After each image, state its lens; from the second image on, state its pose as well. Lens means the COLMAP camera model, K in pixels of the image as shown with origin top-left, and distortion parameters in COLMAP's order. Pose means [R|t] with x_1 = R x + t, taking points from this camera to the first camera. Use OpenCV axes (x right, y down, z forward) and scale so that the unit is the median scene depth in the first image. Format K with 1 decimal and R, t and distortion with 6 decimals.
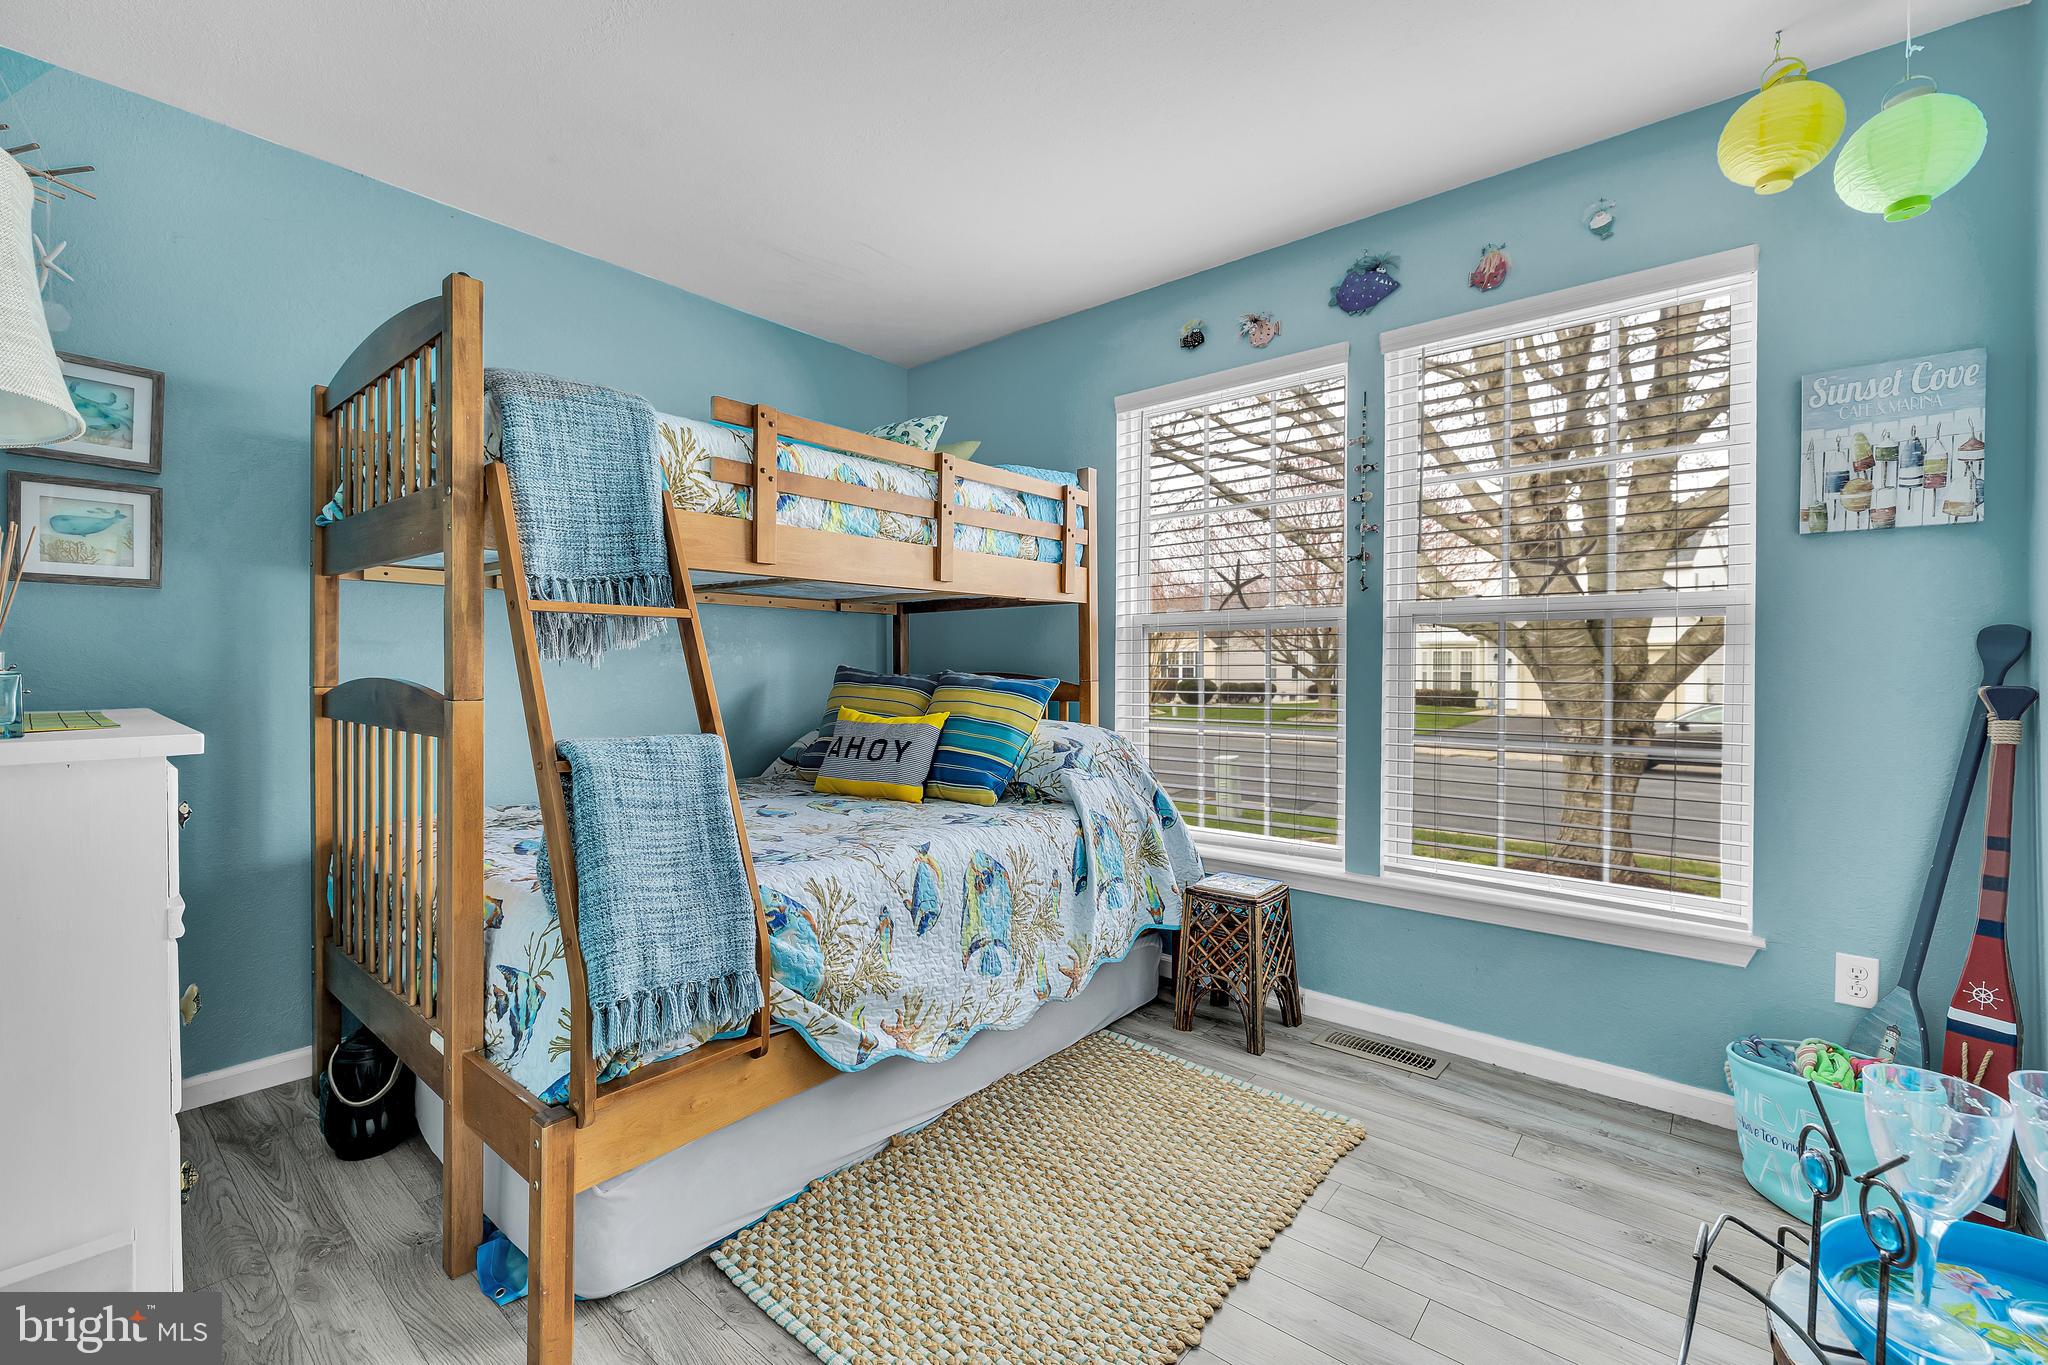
lens RADIAL K [[872.2, 0, 1032.4], [0, 872.2, 671.0], [0, 0, 1]] dist [0.002056, 0.000590]
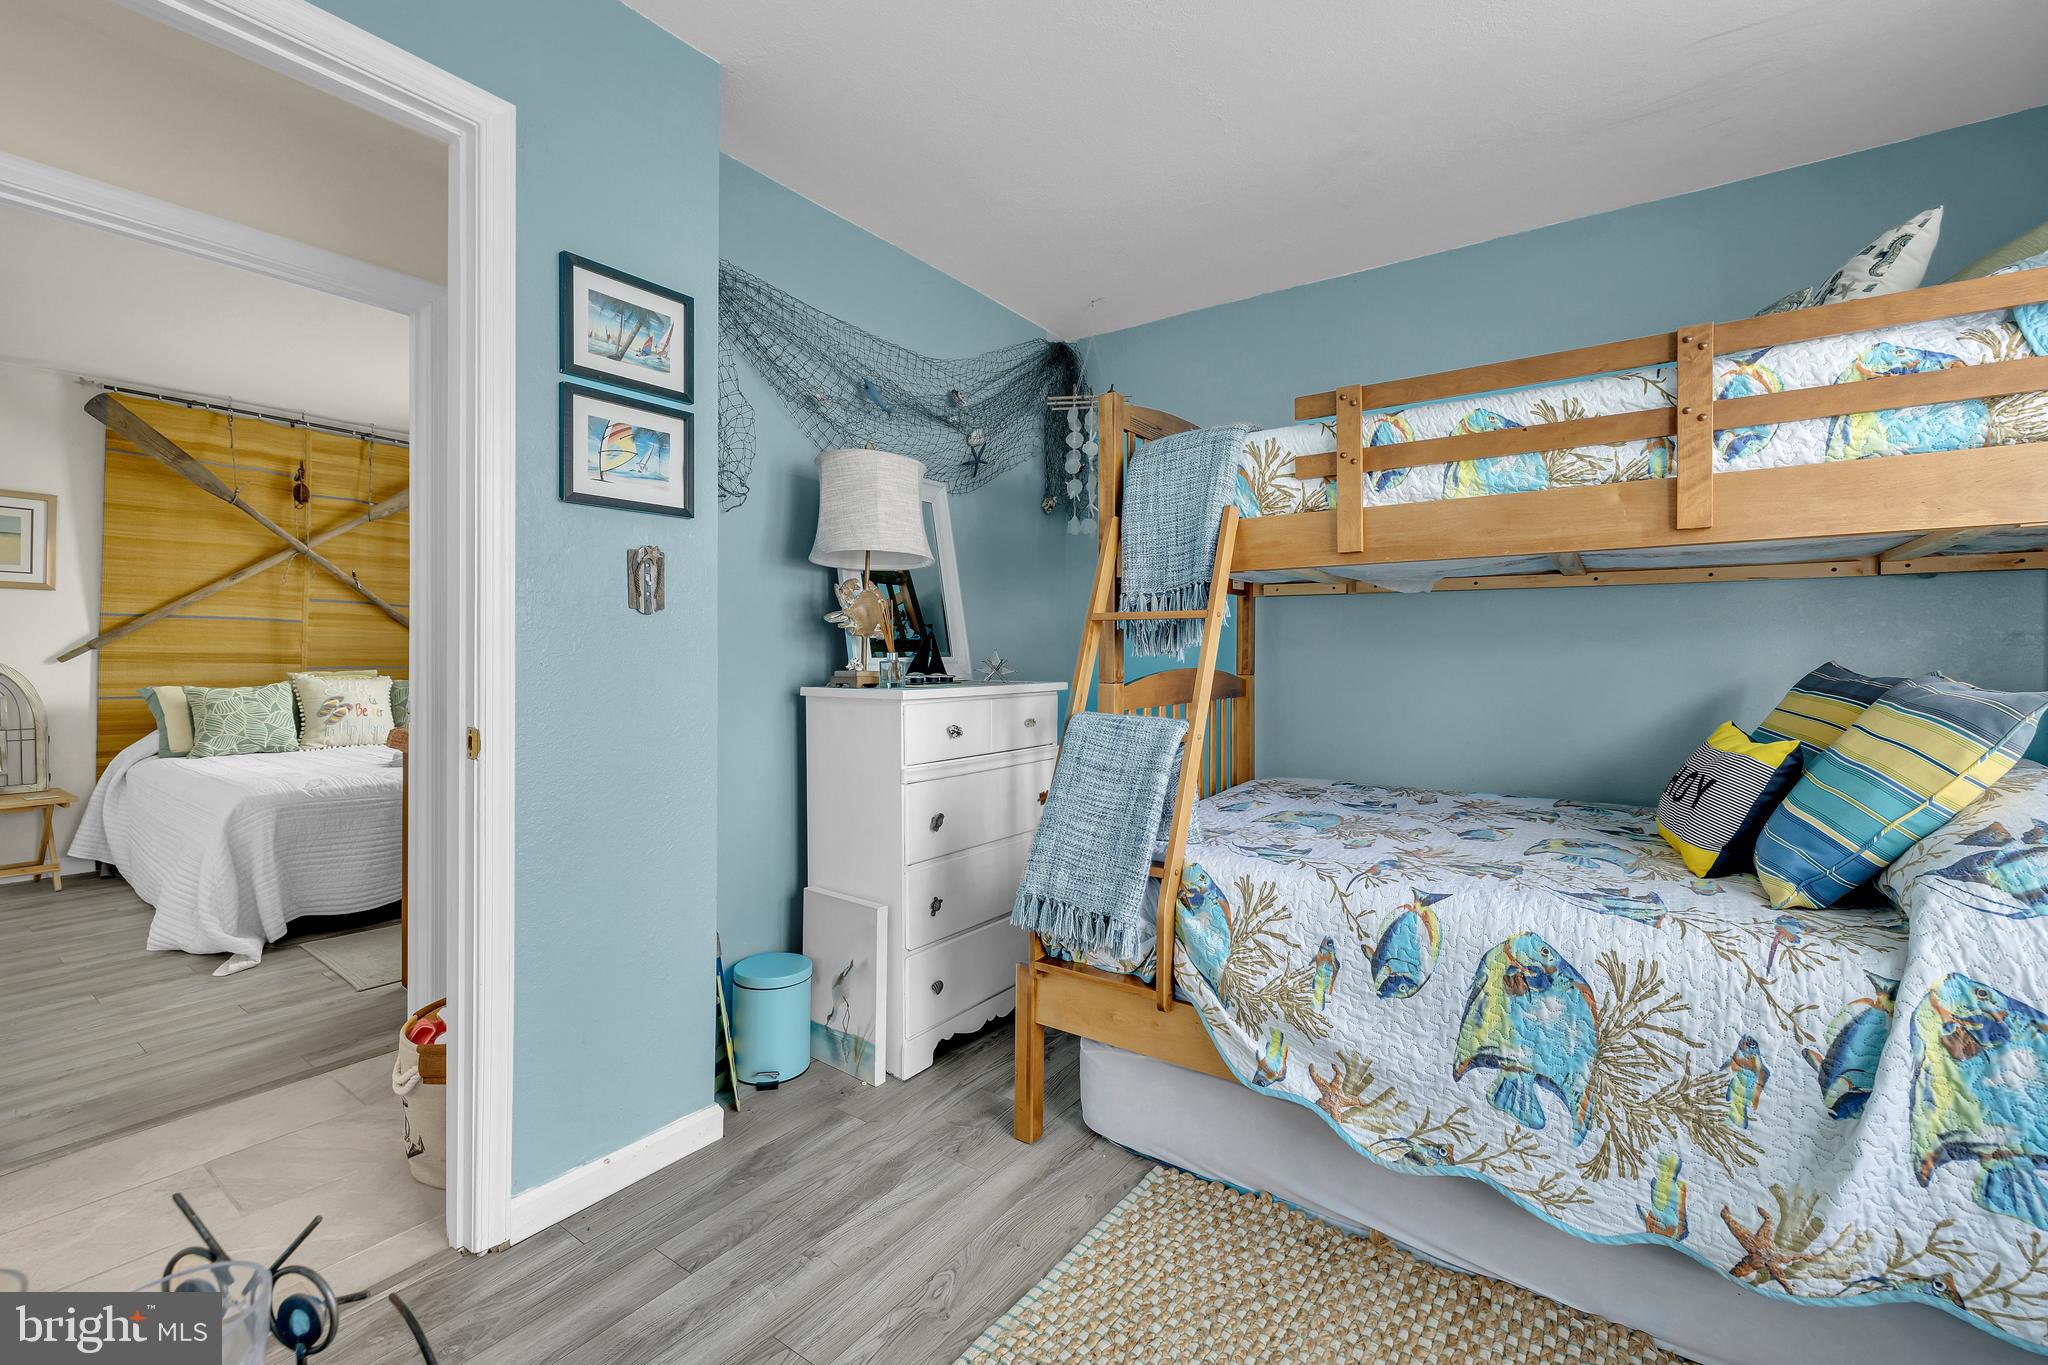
lens RADIAL K [[872.2, 0, 1036.0], [0, 872.2, 674.7], [0, 0, 1]] dist [0.002056, 0.000590]
pose [[0.072216, 0.012735, -0.997308, 0.660974], [-0.014116, 0.999831, 0.011745, 0.003218], [0.997289, 0.013230, 0.072383, 0.641578]]
